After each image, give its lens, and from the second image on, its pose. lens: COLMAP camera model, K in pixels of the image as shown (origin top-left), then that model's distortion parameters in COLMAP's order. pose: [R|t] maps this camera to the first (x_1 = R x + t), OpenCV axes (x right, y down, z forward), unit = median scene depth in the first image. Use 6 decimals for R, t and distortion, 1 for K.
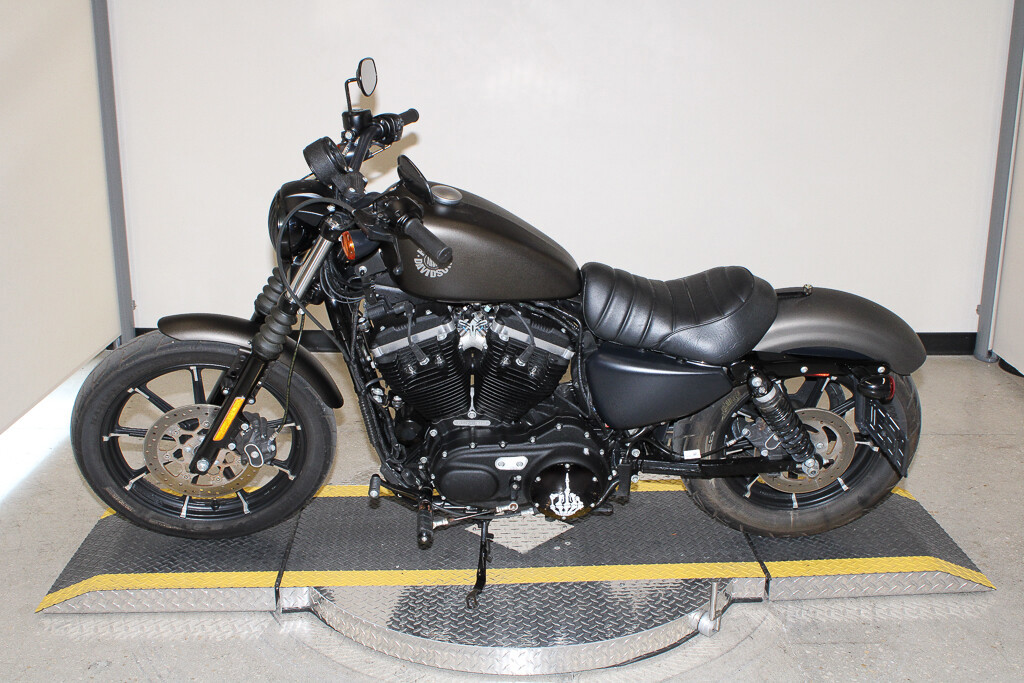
lens RADIAL K [[1201.6, 0, 513.9], [0, 1201.6, 344.9], [0, 0, 1]] dist [-0.084818, 0.000000]
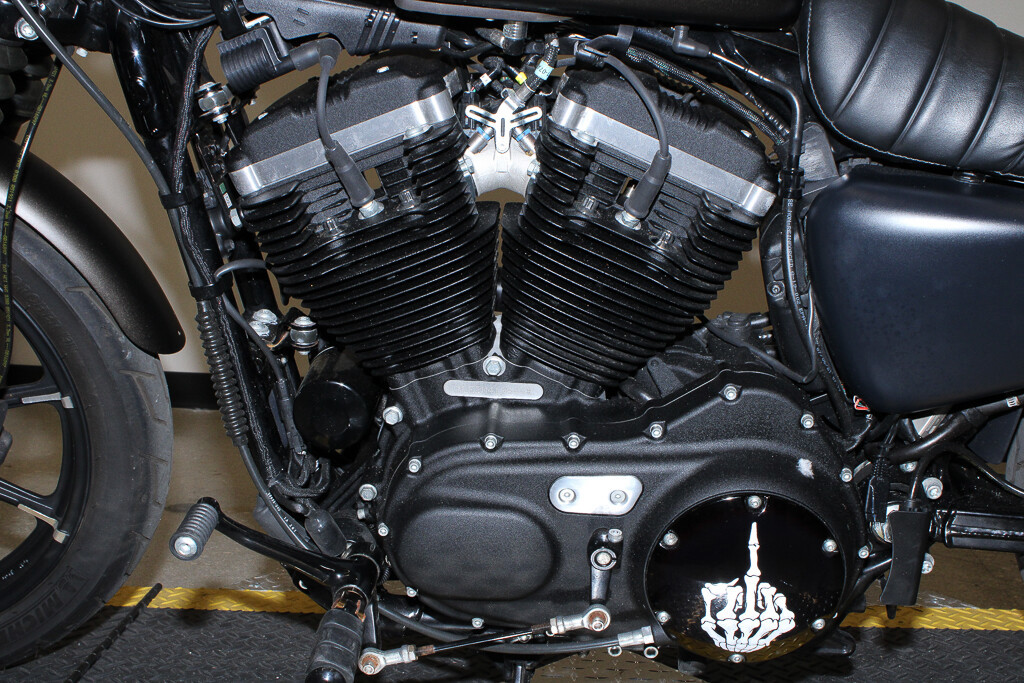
lens RADIAL K [[1276.6, 0, 509.5], [0, 1276.6, 339.9], [0, 0, 1]] dist [-0.068061, 0.000000]
pose [[0.996896, 0.026463, -0.074146, -0.000726], [-0.037465, 0.987799, -0.151163, 0.110413], [0.069241, 0.153472, 0.985724, 0.606948]]
